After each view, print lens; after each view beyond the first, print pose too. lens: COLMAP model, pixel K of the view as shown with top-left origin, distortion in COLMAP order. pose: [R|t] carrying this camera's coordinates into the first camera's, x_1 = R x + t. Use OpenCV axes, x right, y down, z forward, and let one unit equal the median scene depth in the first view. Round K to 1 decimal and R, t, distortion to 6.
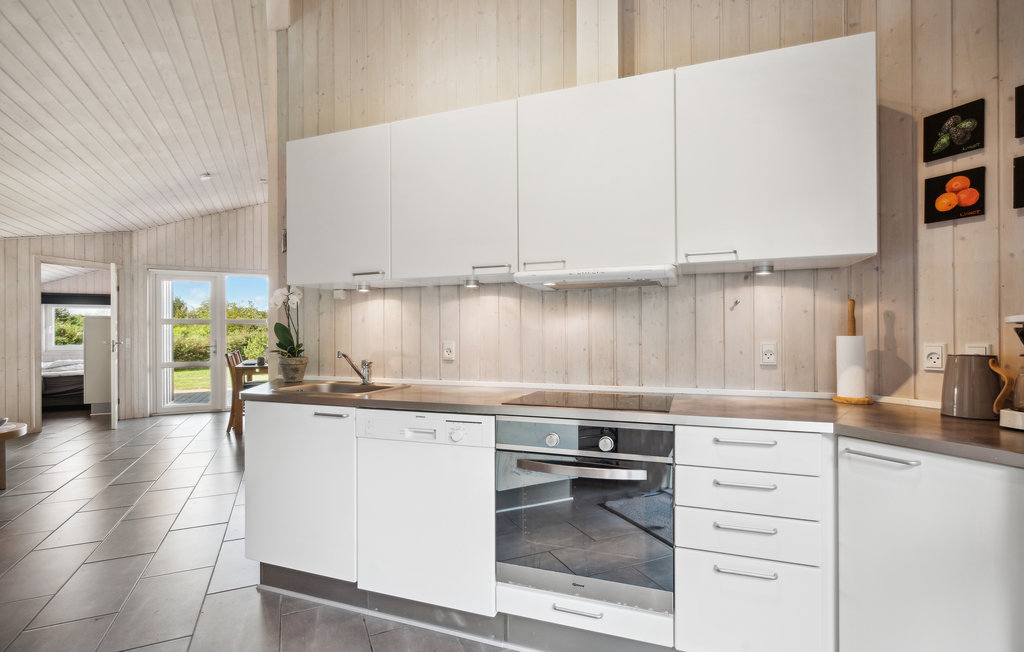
lens RADIAL K [[483.2, 0, 513.9], [0, 483.2, 331.1], [0, 0, 1]] dist [-0.003674, 0.000540]
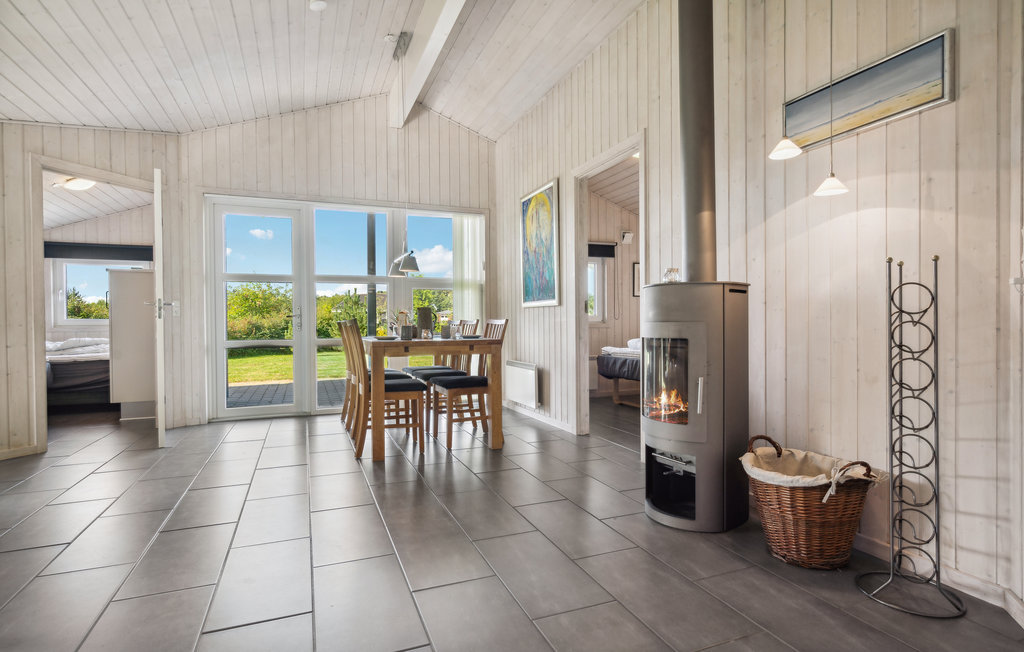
lens RADIAL K [[529.1, 0, 511.7], [0, 529.1, 326.1], [0, 0, 1]] dist [0.001283, 0.003339]
pose [[0.998100, -0.004220, -0.061472, -0.305546], [0.004853, 0.999937, 0.010147, 0.041999], [0.061425, -0.010426, 0.998057, 0.318235]]
